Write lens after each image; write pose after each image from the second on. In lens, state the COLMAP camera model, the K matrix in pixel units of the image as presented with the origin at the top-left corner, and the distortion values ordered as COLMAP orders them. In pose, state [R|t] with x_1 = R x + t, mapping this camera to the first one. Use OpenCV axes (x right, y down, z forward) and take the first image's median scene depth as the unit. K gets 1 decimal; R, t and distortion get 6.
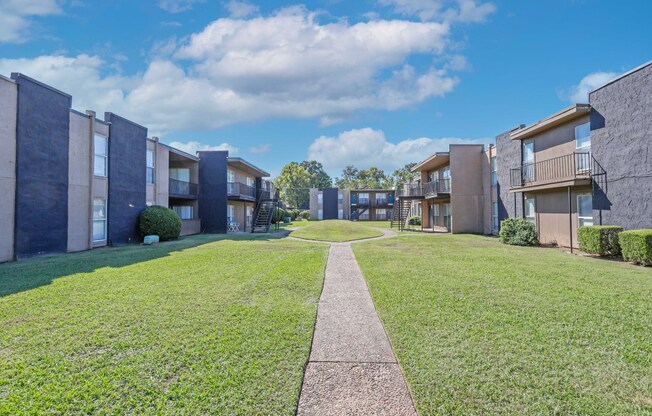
lens RADIAL K [[323.7, 0, 326.0], [0, 323.7, 208.0], [0, 0, 1]] dist [-0.080701, 0.039033]
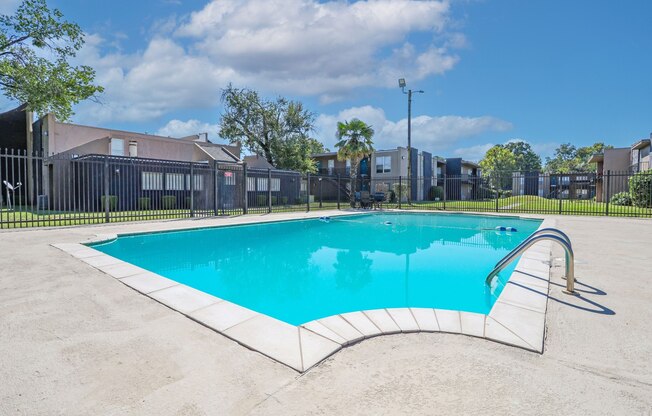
lens RADIAL K [[323.7, 0, 326.0], [0, 323.7, 208.0], [0, 0, 1]] dist [-0.080701, 0.039033]
pose [[0.828640, 0.030874, -0.558930, 0.038677], [0.000790, 0.998412, 0.056321, 0.005883], [0.559781, -0.047112, 0.827300, -0.415283]]
